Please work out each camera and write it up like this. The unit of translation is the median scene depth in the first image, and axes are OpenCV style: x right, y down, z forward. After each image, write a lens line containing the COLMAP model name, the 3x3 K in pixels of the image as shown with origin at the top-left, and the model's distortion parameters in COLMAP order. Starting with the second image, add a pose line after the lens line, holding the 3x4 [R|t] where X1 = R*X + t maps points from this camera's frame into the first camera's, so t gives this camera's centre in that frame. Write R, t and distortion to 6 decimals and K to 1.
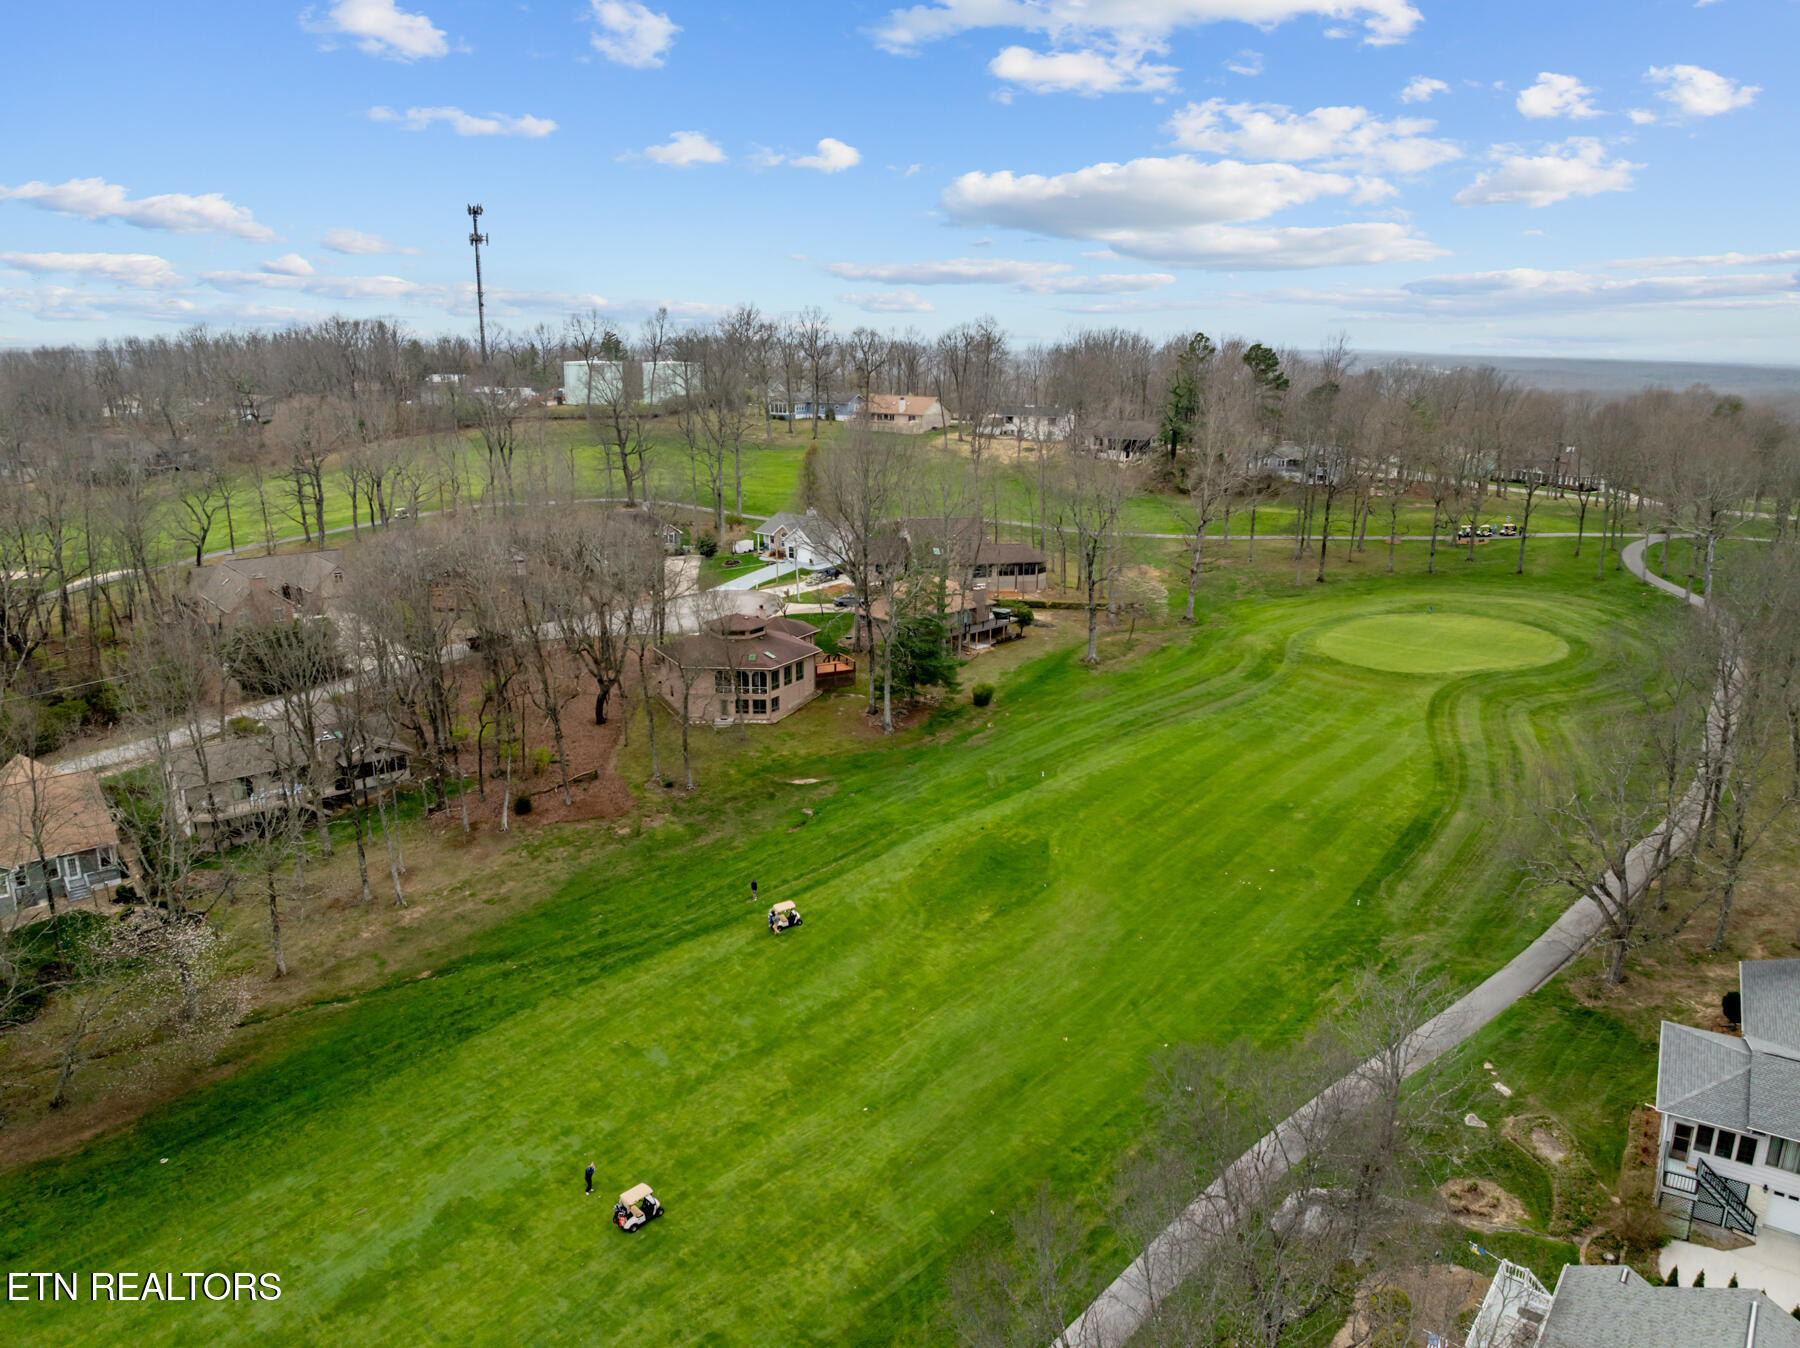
lens RADIAL K [[1286.5, 0, 900.0], [0, 1286.5, 674.0], [0, 0, 1]] dist [-0.027637, -0.001607]
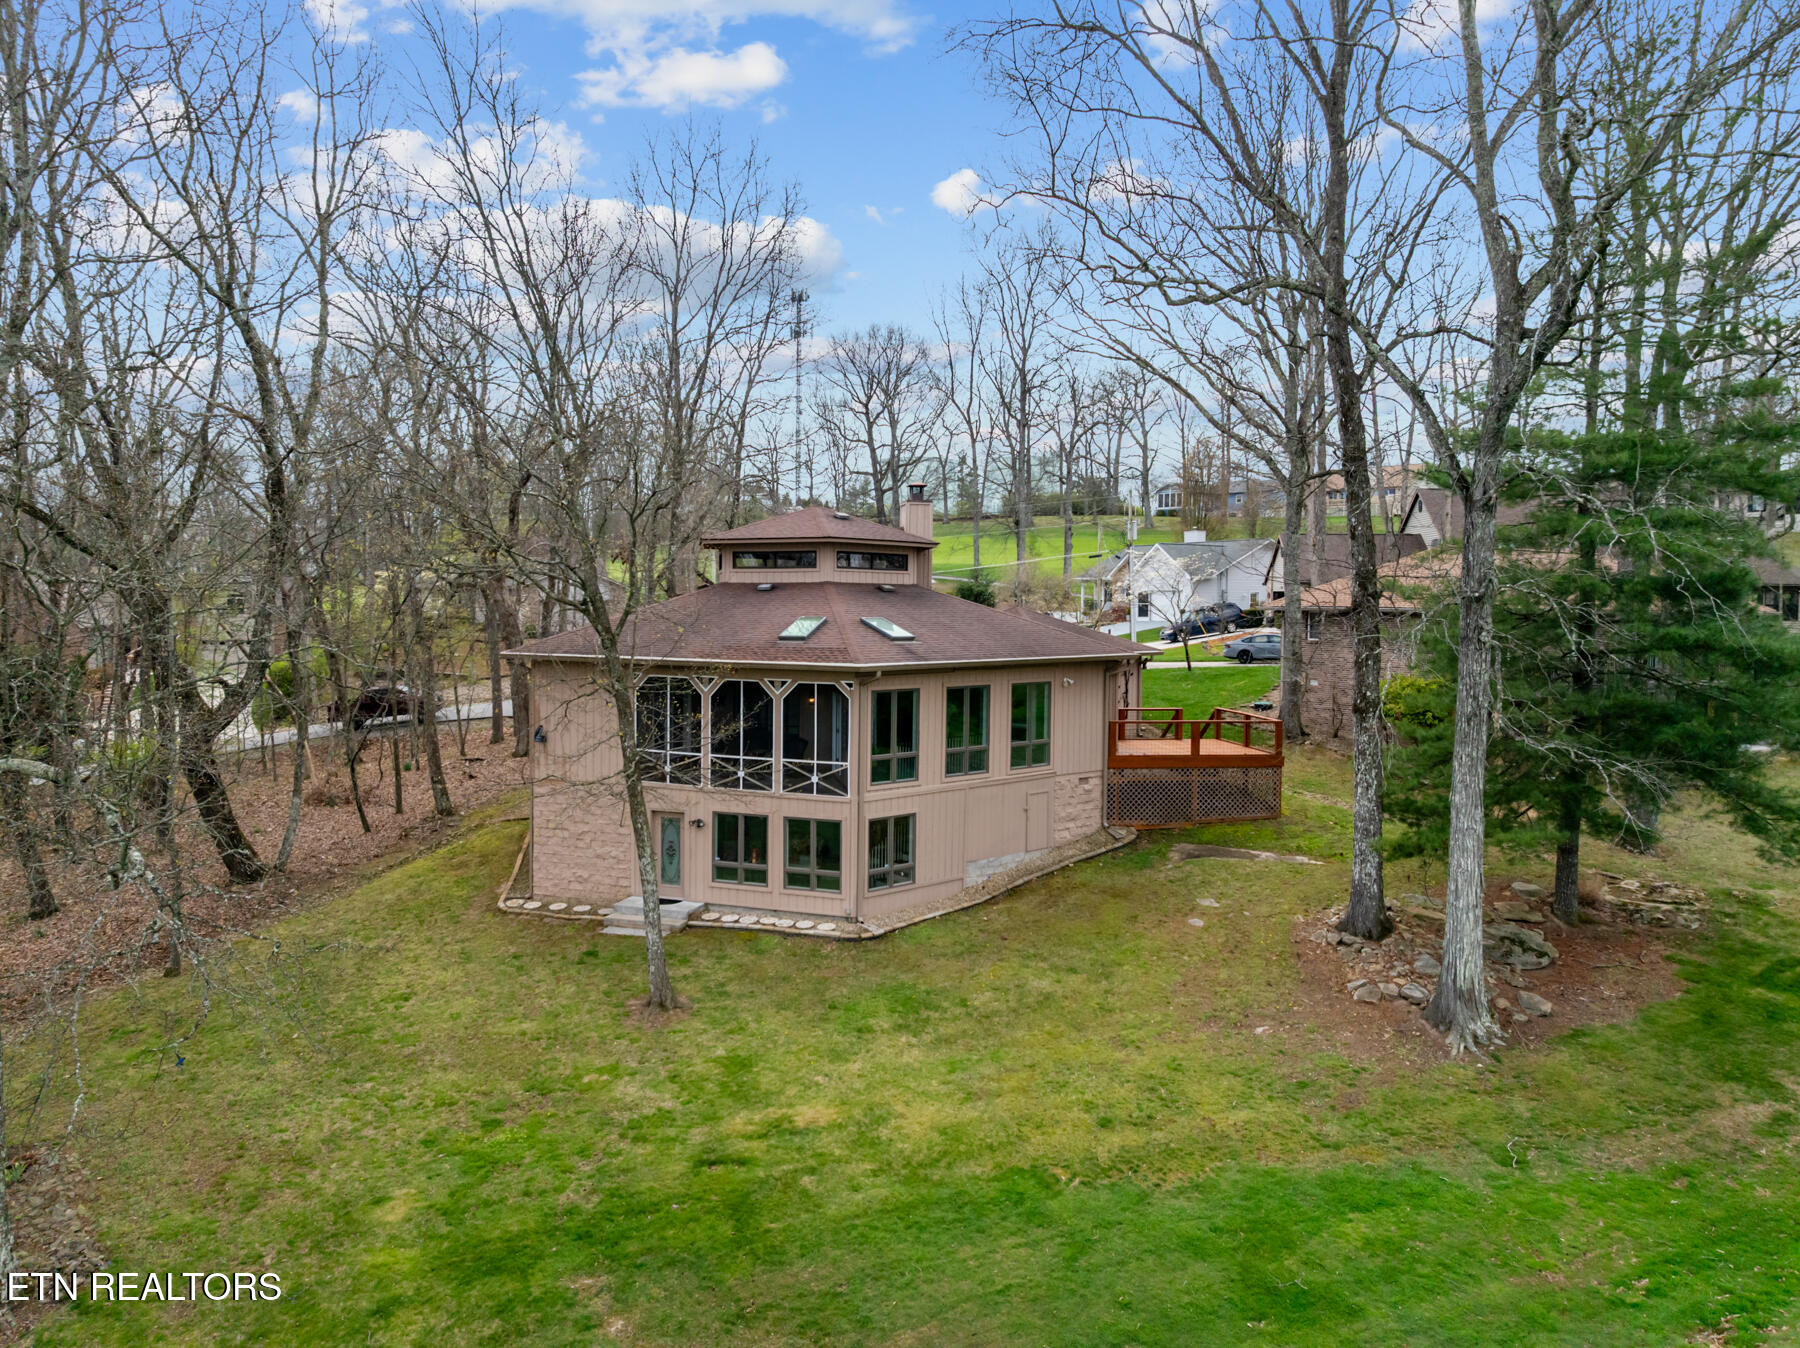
lens RADIAL K [[1286.5, 0, 900.0], [0, 1286.5, 674.0], [0, 0, 1]] dist [-0.027637, -0.001607]
pose [[0.947298, 0.021957, -0.319601, -0.027176], [-0.085455, 0.978819, -0.186041, 0.034548], [0.308746, 0.203548, 0.929109, 0.795860]]
